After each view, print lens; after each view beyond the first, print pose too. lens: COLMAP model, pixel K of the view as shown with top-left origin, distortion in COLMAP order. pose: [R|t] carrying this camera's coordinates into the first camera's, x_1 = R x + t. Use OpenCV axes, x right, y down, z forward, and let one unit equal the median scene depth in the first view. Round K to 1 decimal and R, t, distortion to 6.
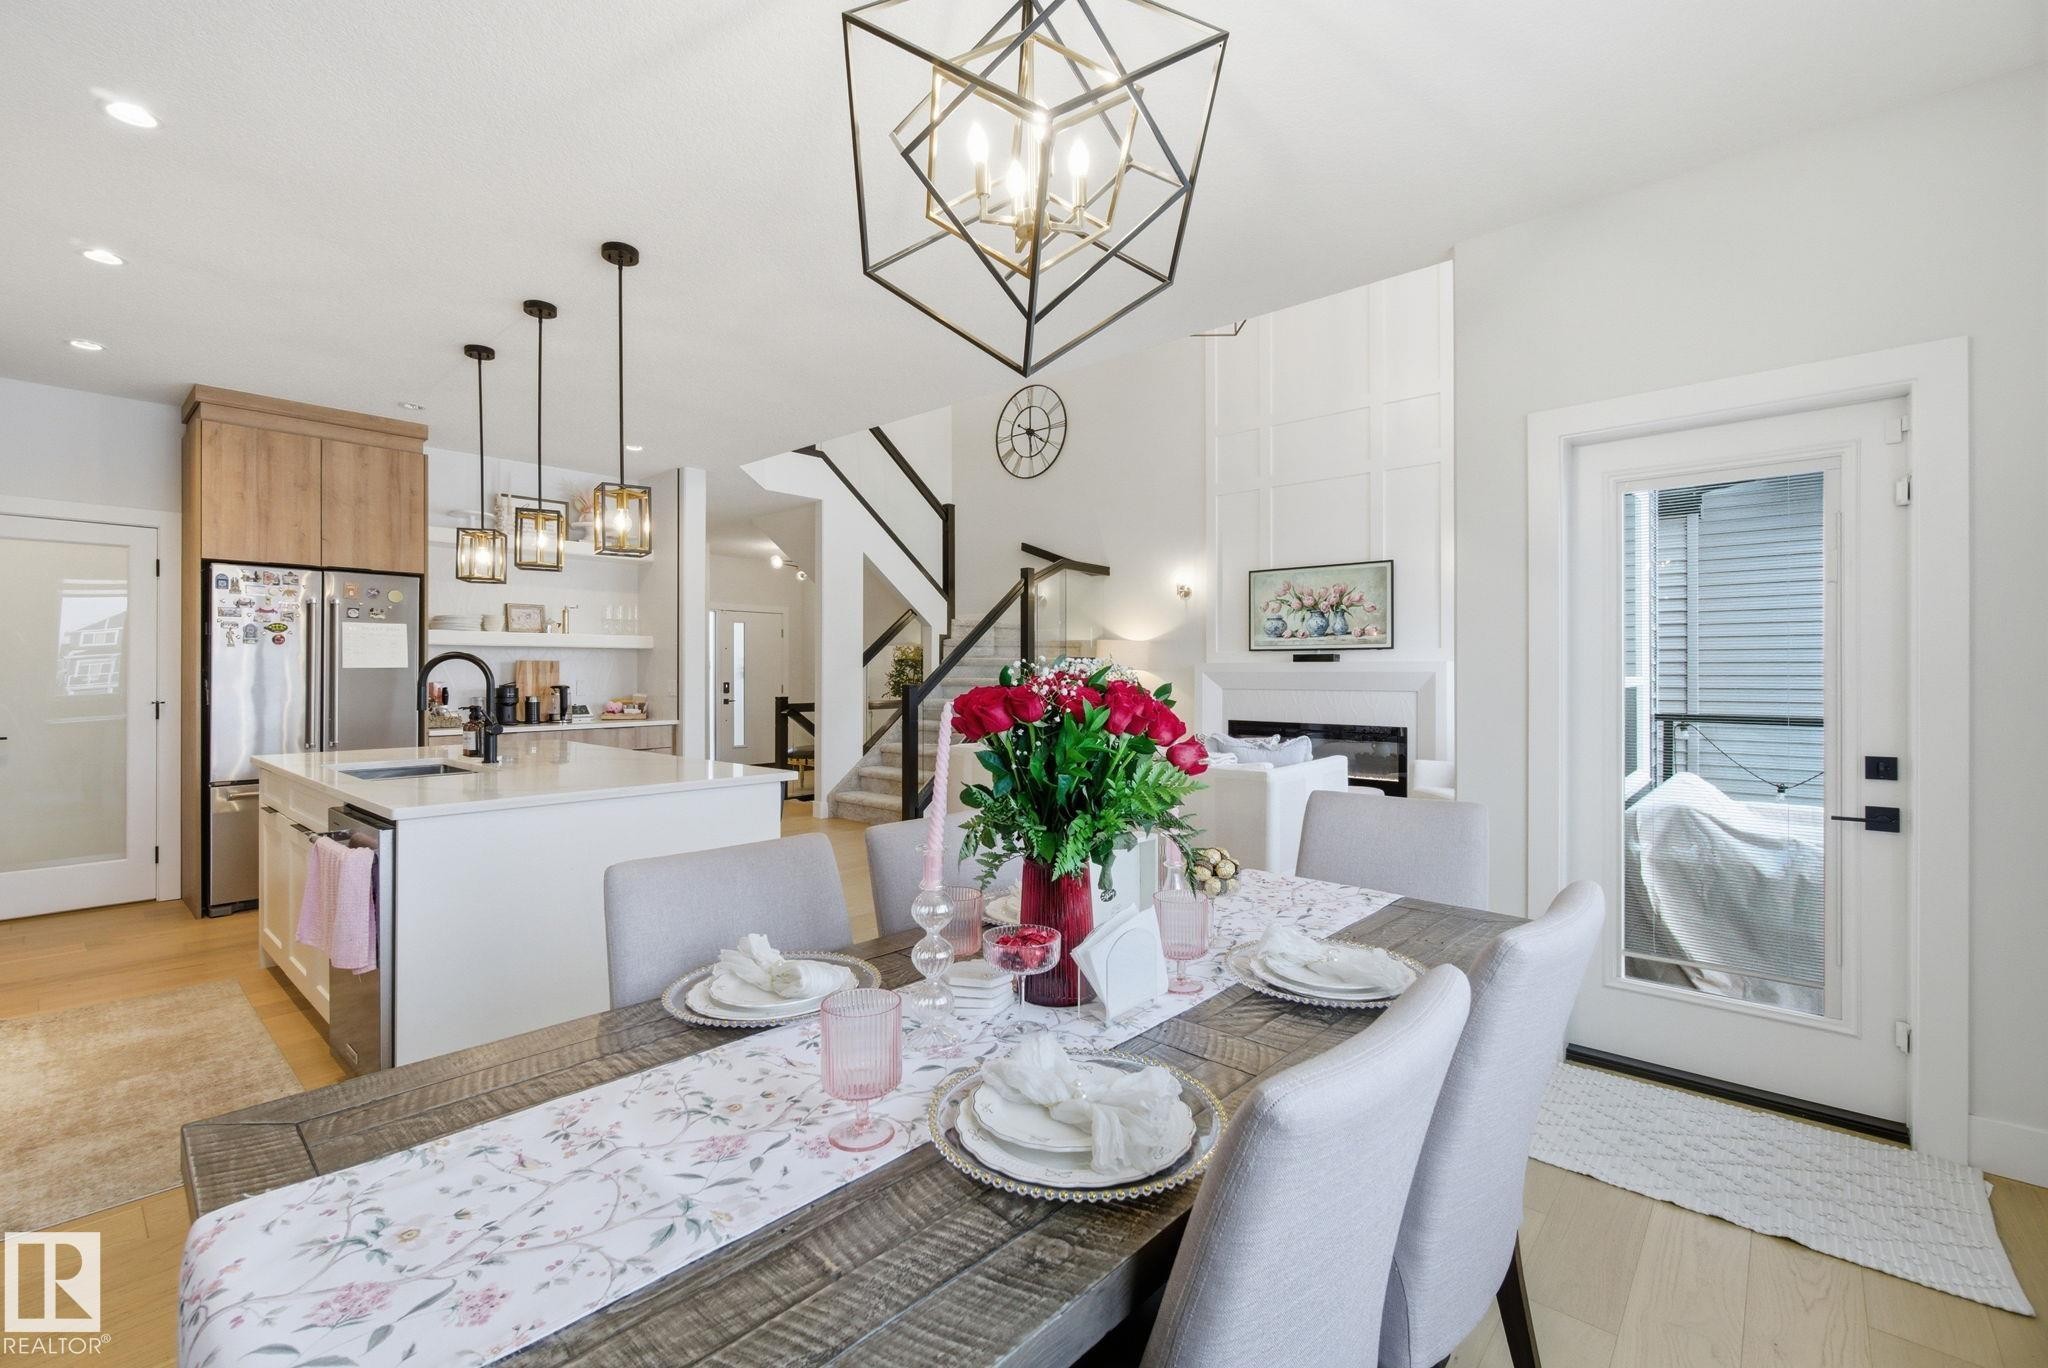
lens RADIAL K [[878.9, 0, 1017.3], [0, 878.9, 669.5], [0, 0, 1]] dist [-0.010285, 0.001049]
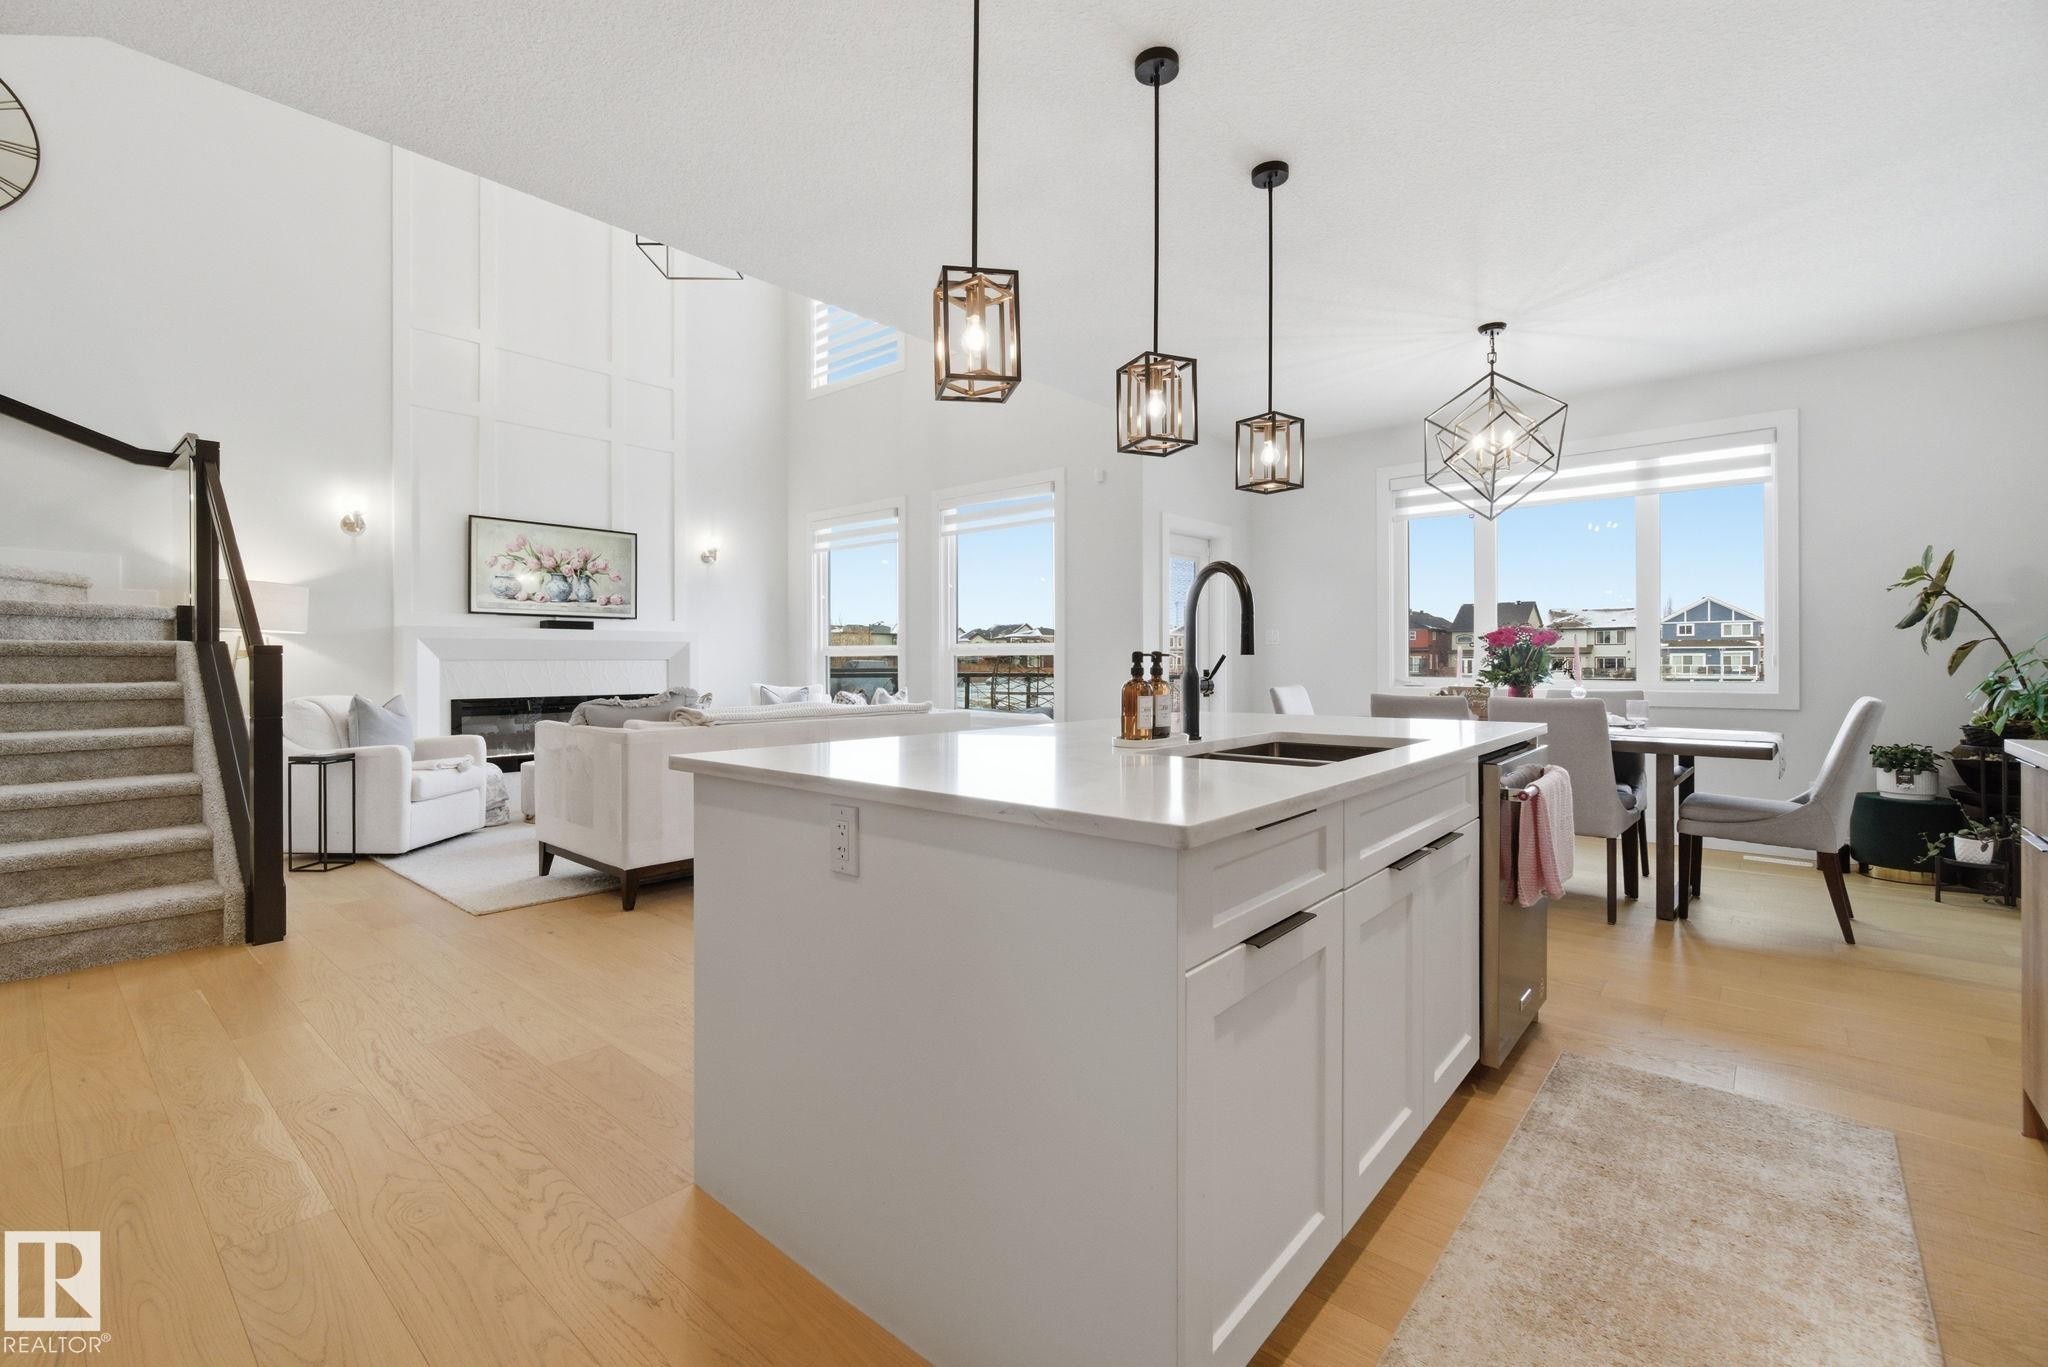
lens RADIAL K [[878.9, 0, 1017.3], [0, 878.9, 669.0], [0, 0, 1]] dist [-0.010285, 0.001049]
pose [[-0.006370, -0.009376, 0.999936, -0.595420], [-0.001308, 0.999955, 0.009367, 0.024117], [-0.999979, -0.001249, -0.006382, 0.542412]]
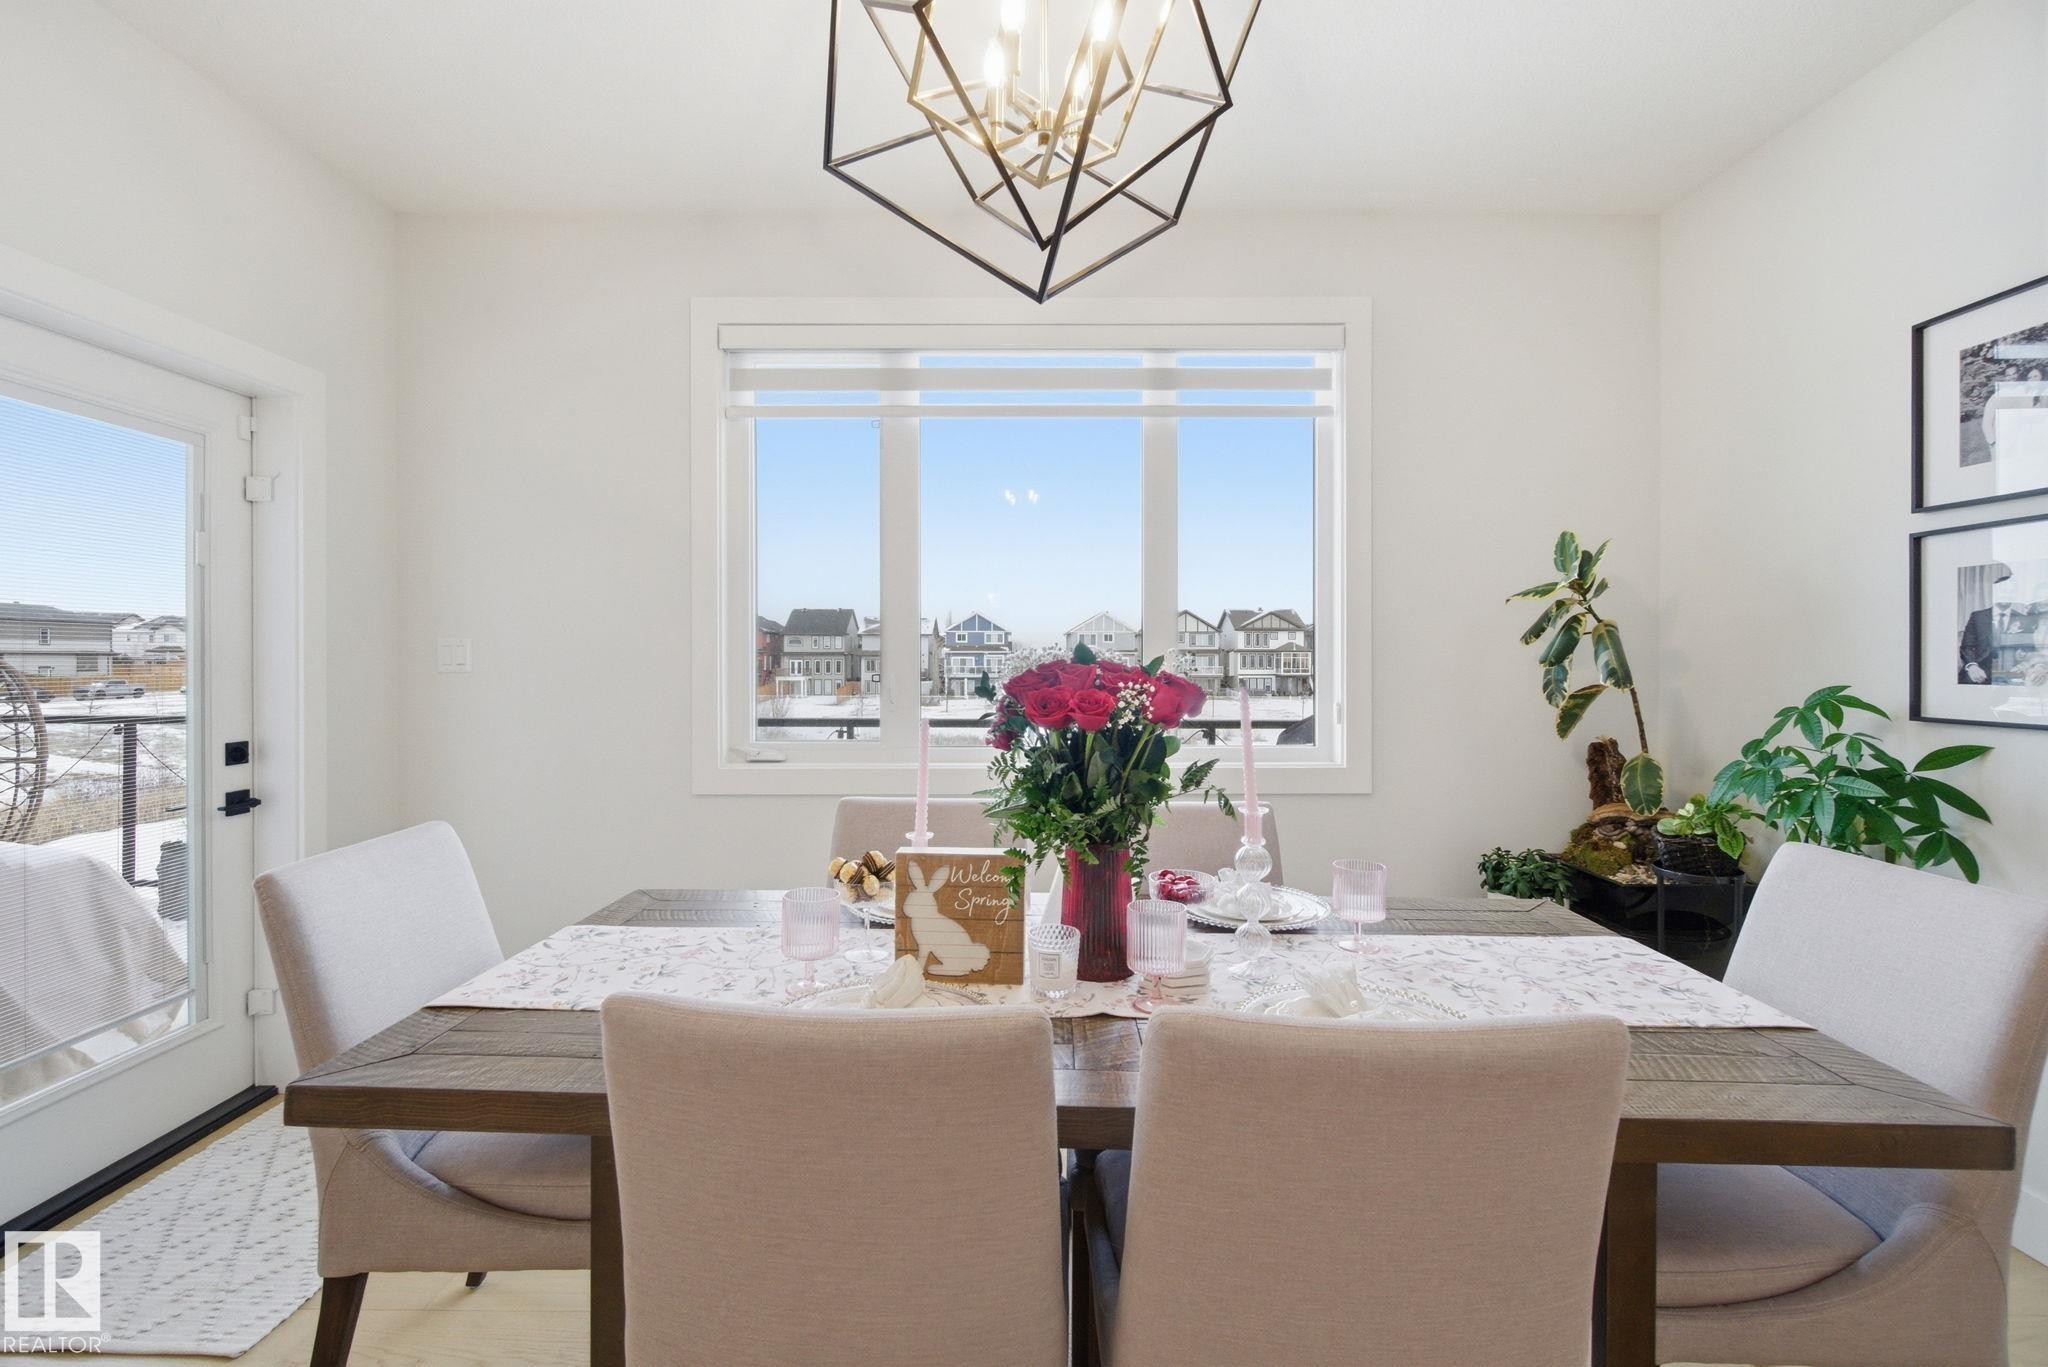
lens RADIAL K [[878.9, 0, 1017.3], [0, 878.9, 669.0], [0, 0, 1]] dist [-0.010285, 0.001049]
pose [[-0.663663, -0.008024, 0.747989, -0.127184], [-0.004570, 0.999967, 0.006672, 0.001300], [-0.748018, 0.001009, -0.663678, 0.335320]]
